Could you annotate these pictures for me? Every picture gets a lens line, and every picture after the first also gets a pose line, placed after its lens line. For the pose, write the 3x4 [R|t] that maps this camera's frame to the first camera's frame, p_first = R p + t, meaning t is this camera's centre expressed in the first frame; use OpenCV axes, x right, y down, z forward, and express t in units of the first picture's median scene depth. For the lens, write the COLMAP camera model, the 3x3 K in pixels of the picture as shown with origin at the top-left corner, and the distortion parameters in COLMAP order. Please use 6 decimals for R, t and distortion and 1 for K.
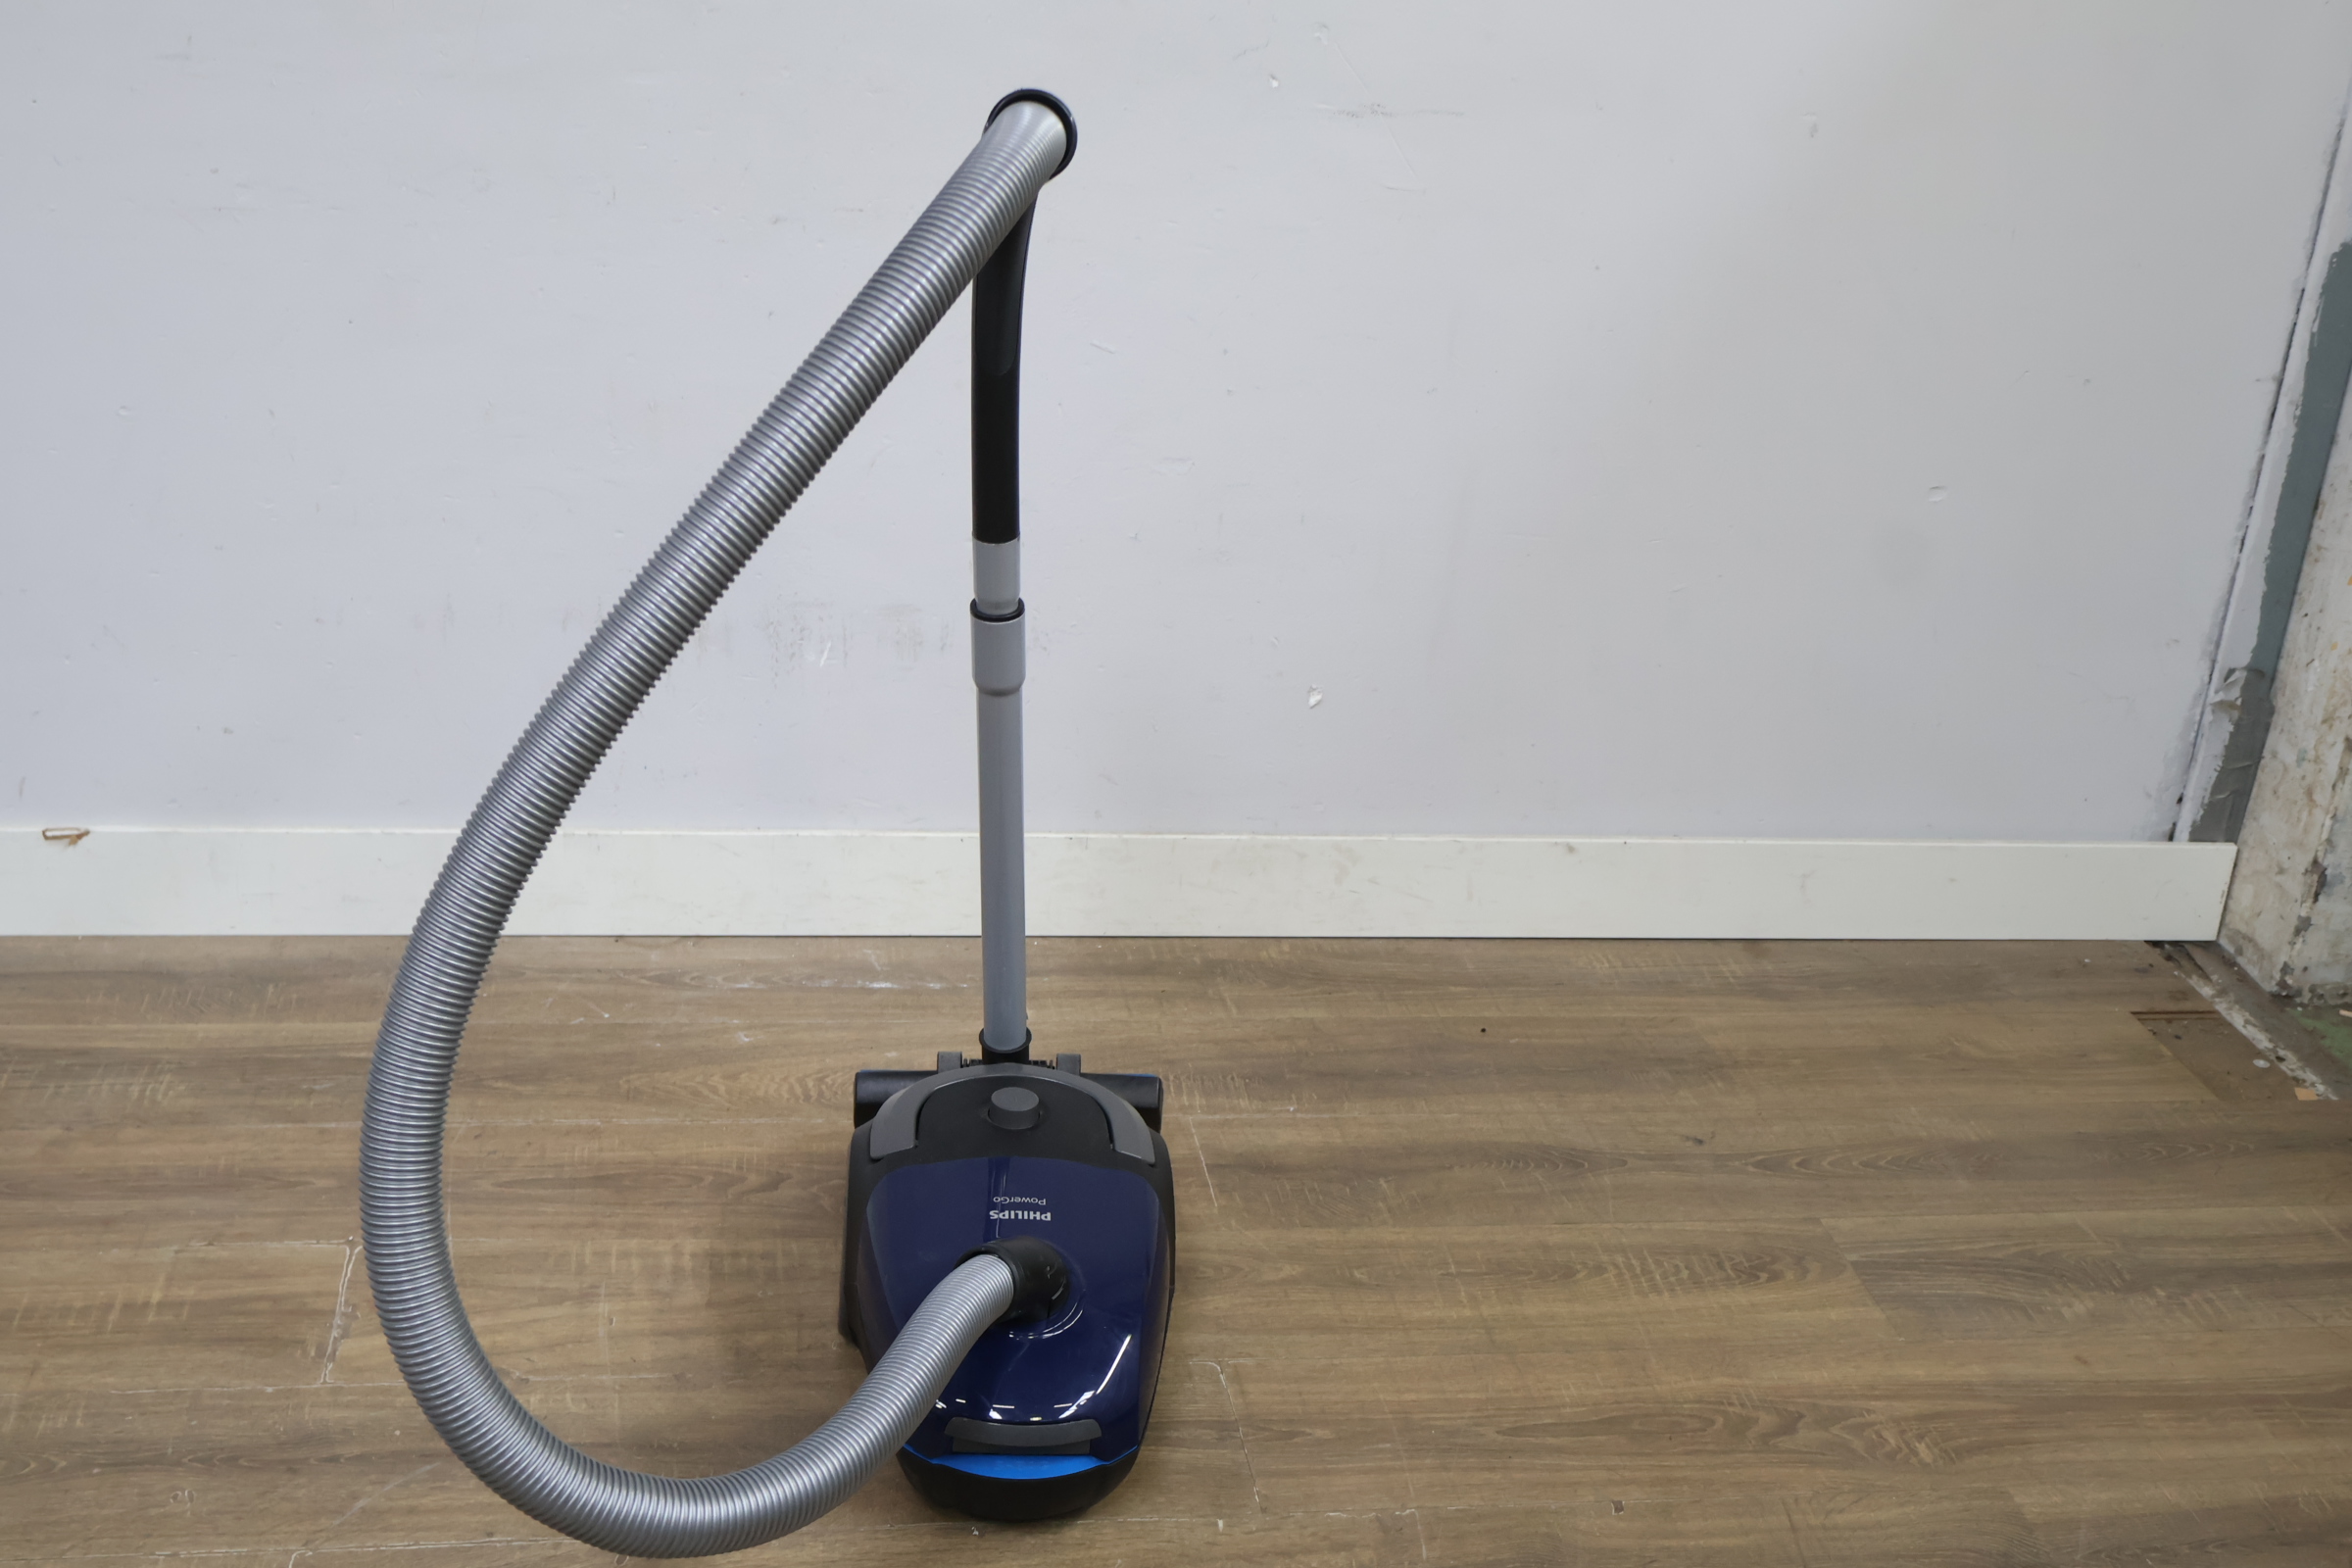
lens RADIAL K [[2851.5, 0, 1176.0], [0, 2851.5, 784.0], [0, 0, 1]] dist [0.034548, -0.020259]
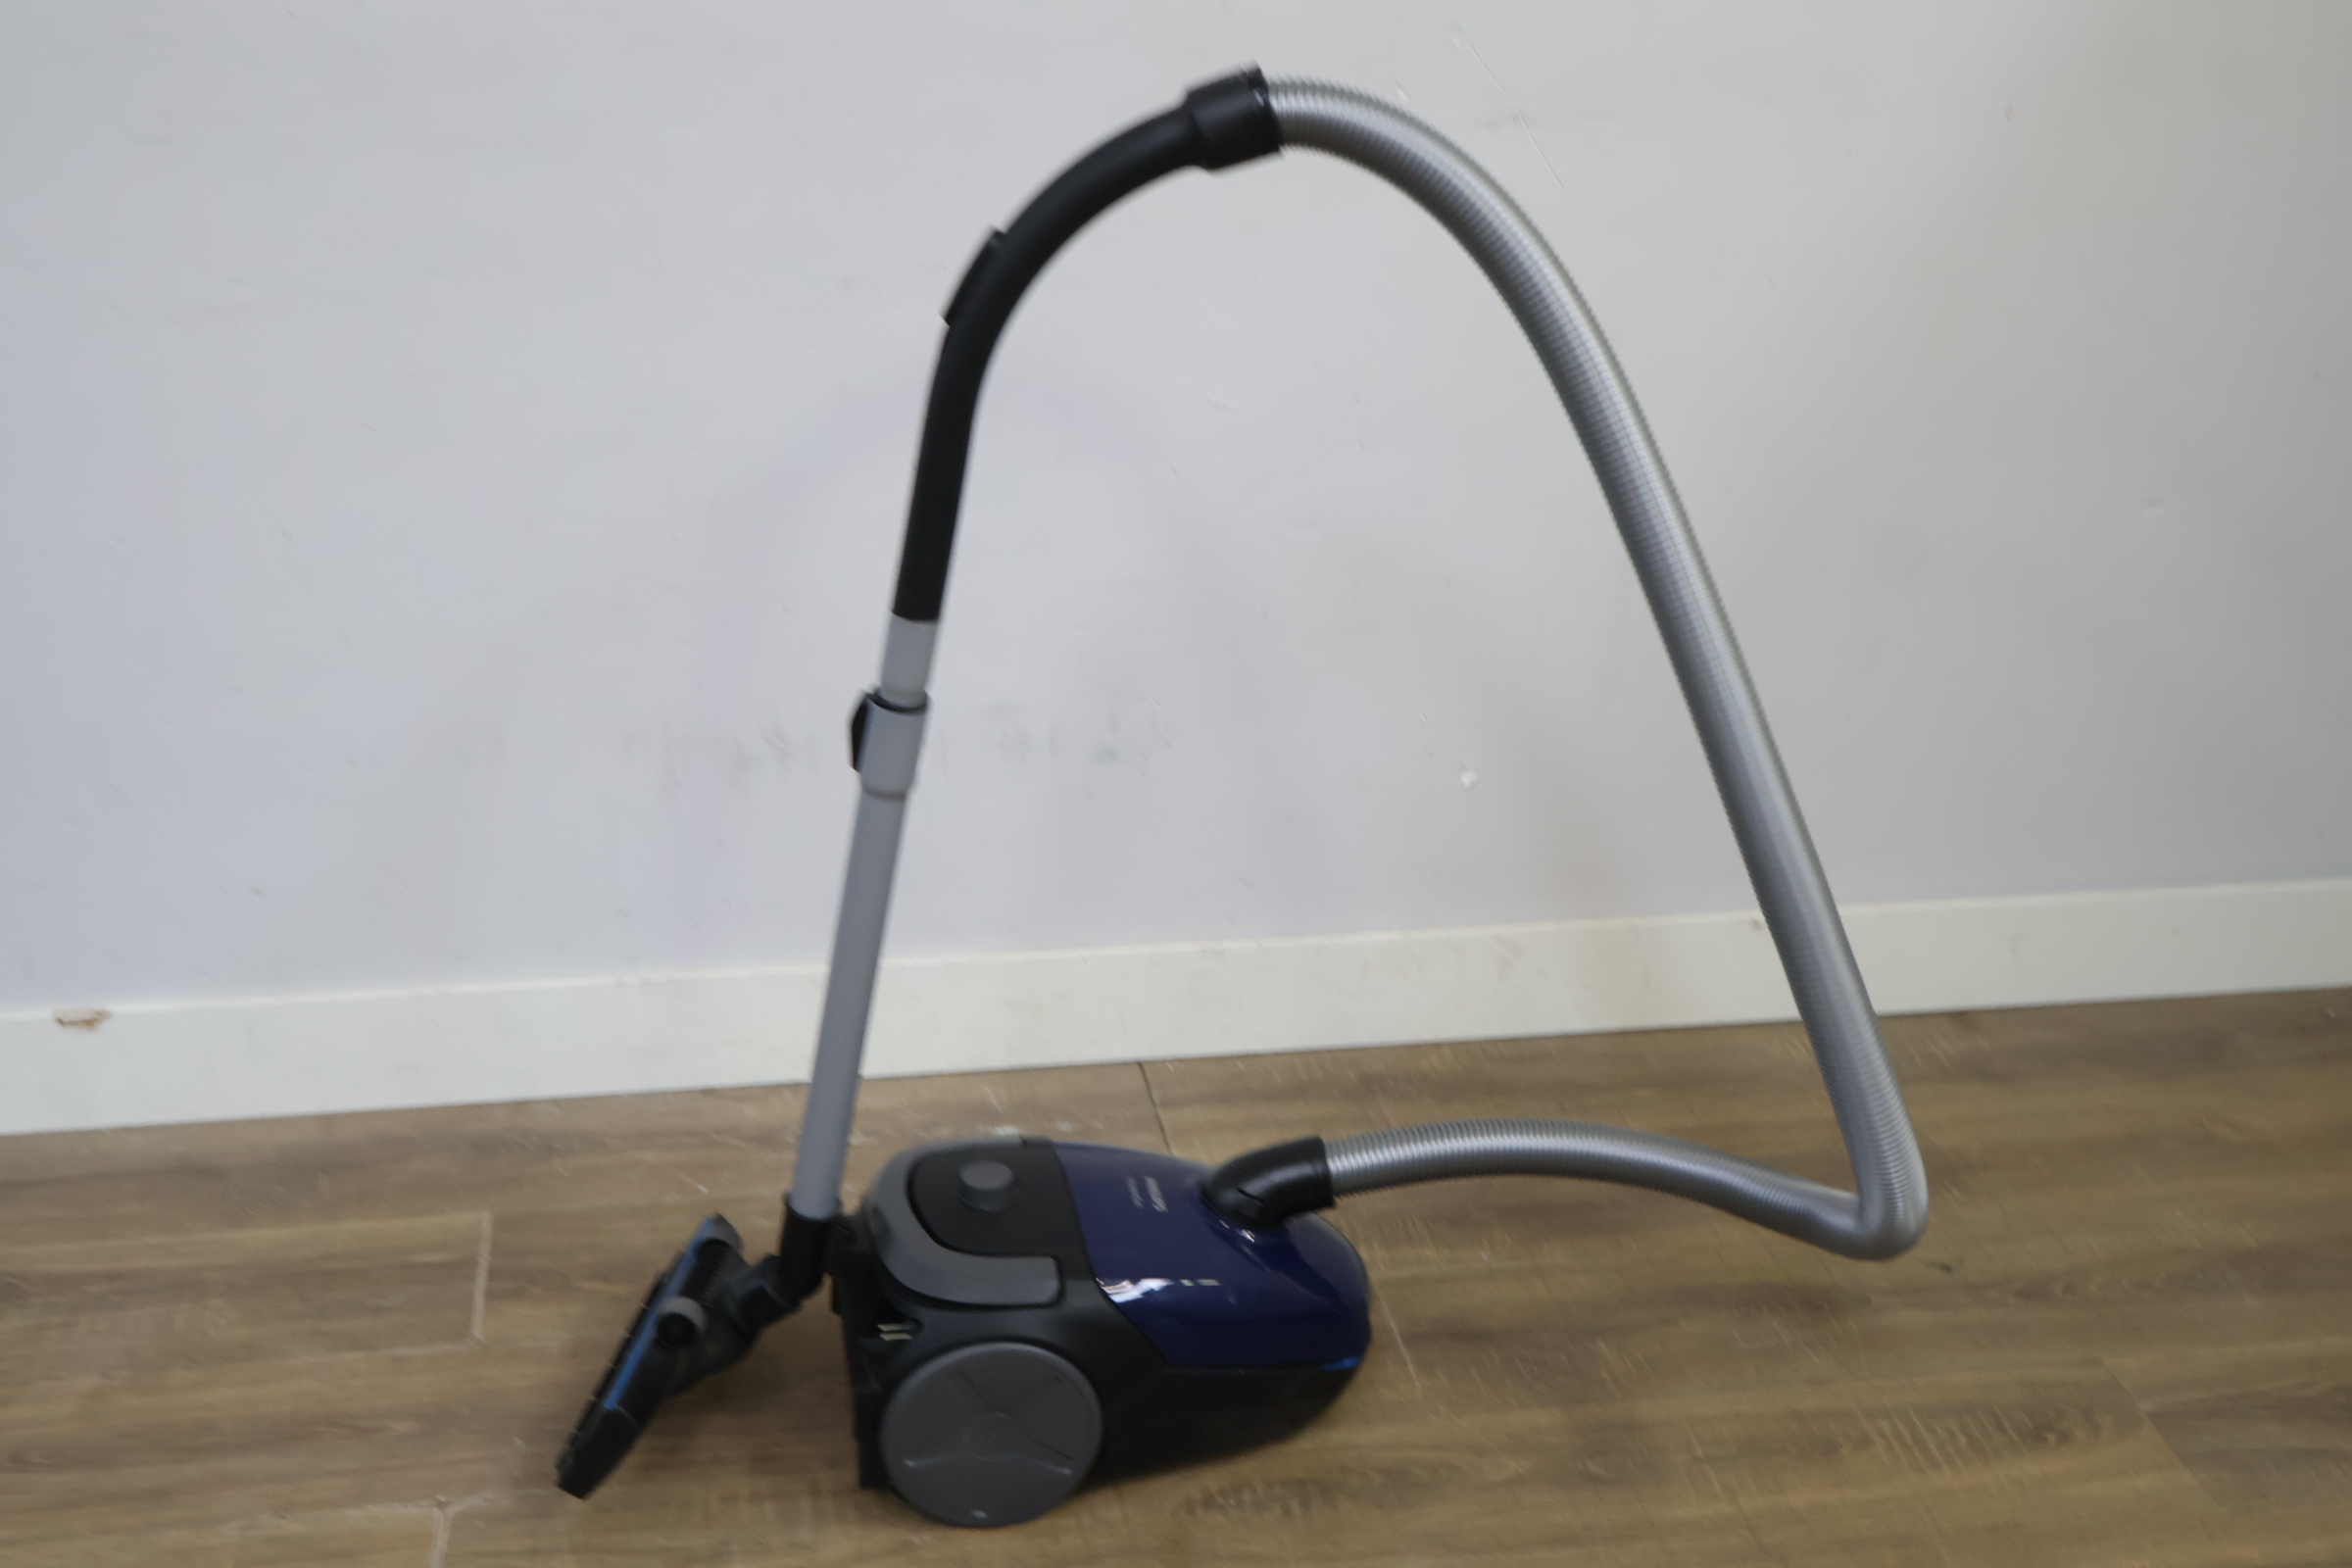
lens RADIAL K [[2804.7, 0, 1176.0], [0, 2804.7, 784.0], [0, 0, 1]] dist [0.006495, -0.001093]
pose [[0.998471, -0.055161, 0.003555, -0.053930], [0.055077, 0.998271, 0.020519, -0.059742], [-0.004681, -0.020292, 0.999783, 0.144671]]
